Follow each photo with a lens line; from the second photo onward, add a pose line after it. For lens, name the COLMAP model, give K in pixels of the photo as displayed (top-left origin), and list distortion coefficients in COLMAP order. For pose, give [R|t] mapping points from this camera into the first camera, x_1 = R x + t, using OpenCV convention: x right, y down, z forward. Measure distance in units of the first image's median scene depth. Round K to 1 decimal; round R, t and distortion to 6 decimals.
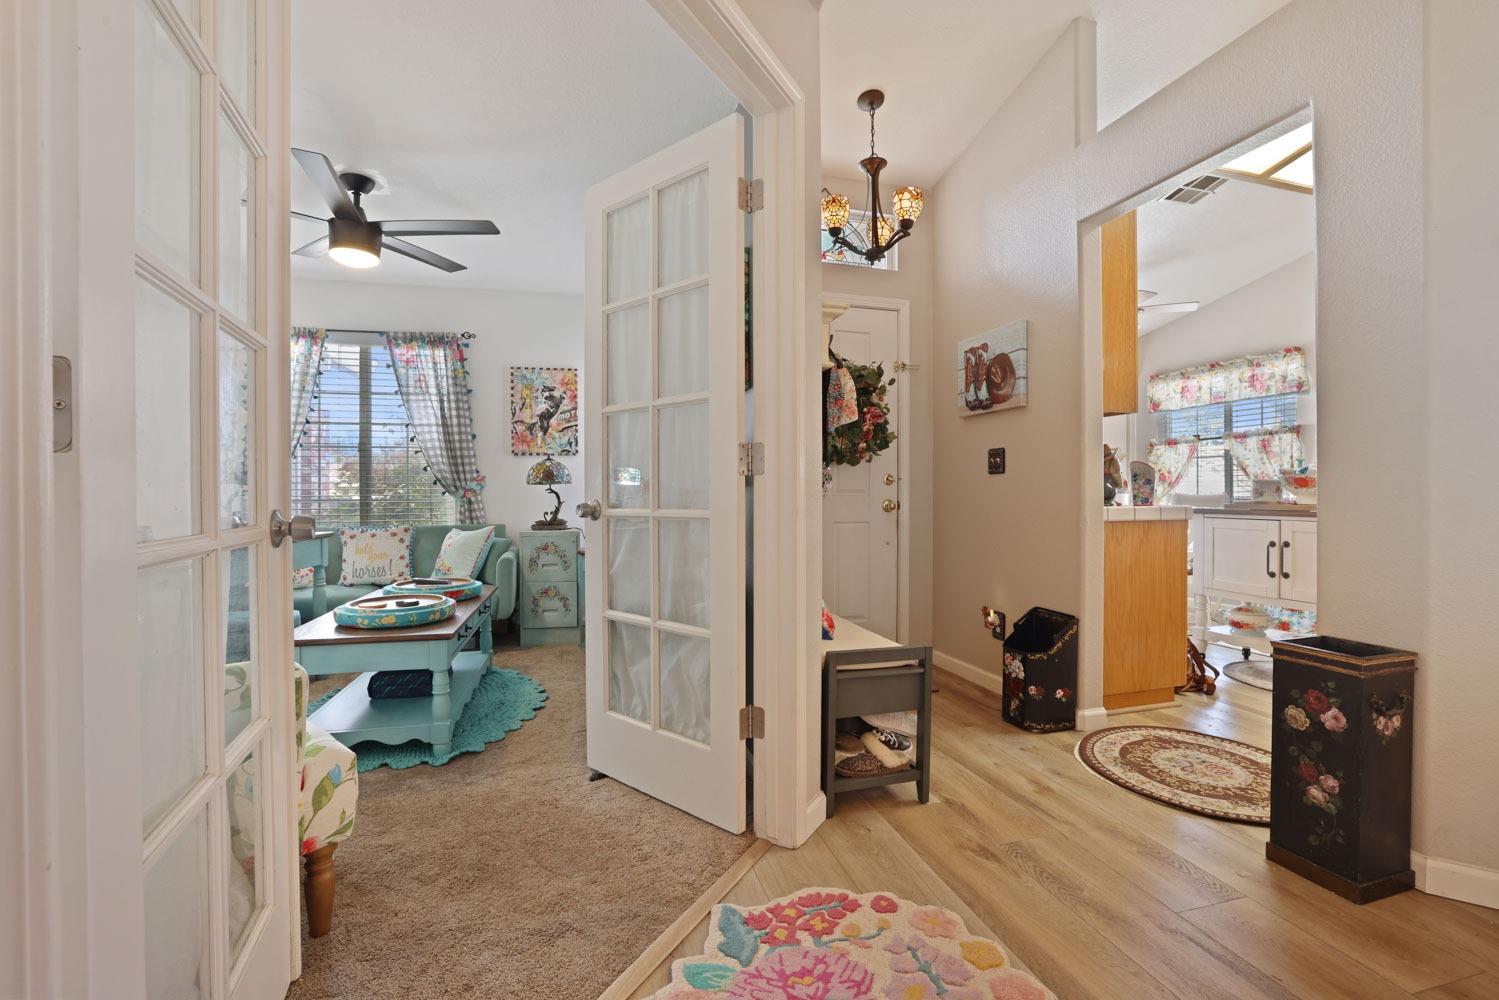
lens RADIAL K [[633.3, 0, 745.8], [0, 633.3, 494.5], [0, 0, 1]] dist [-0.027964, 0.001734]
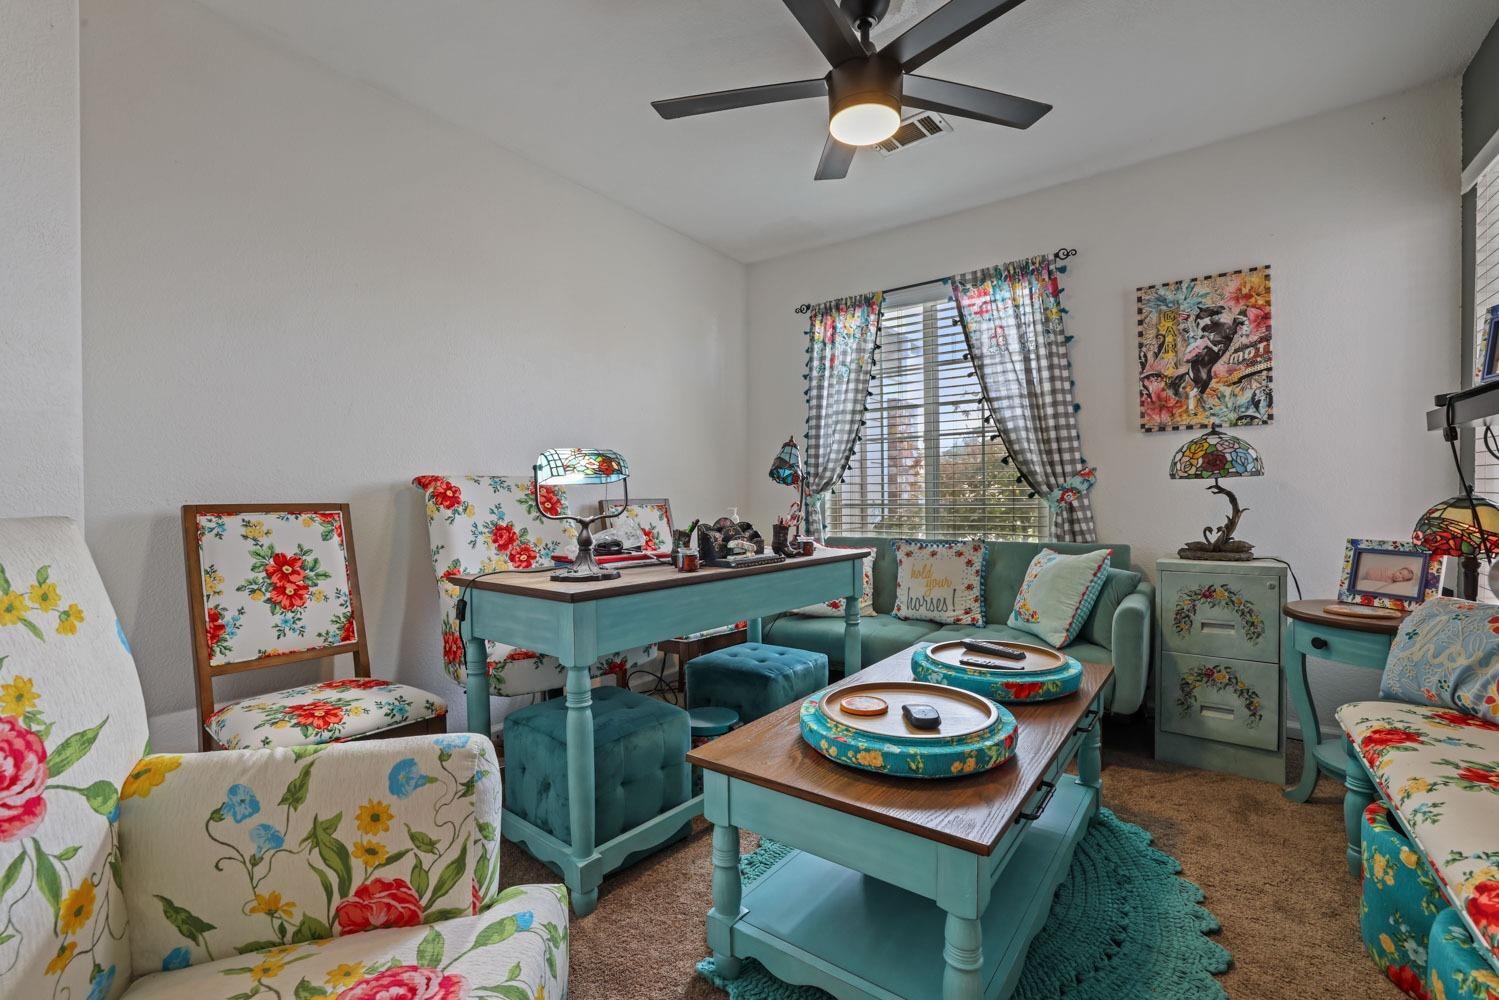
lens RADIAL K [[633.3, 0, 746.3], [0, 633.3, 500.6], [0, 0, 1]] dist [-0.027964, 0.001734]
pose [[0.611641, 0.001993, -0.791133, -0.130774], [0.007686, 0.999935, 0.008461, -0.004242], [0.791098, -0.011255, 0.611585, 0.342135]]
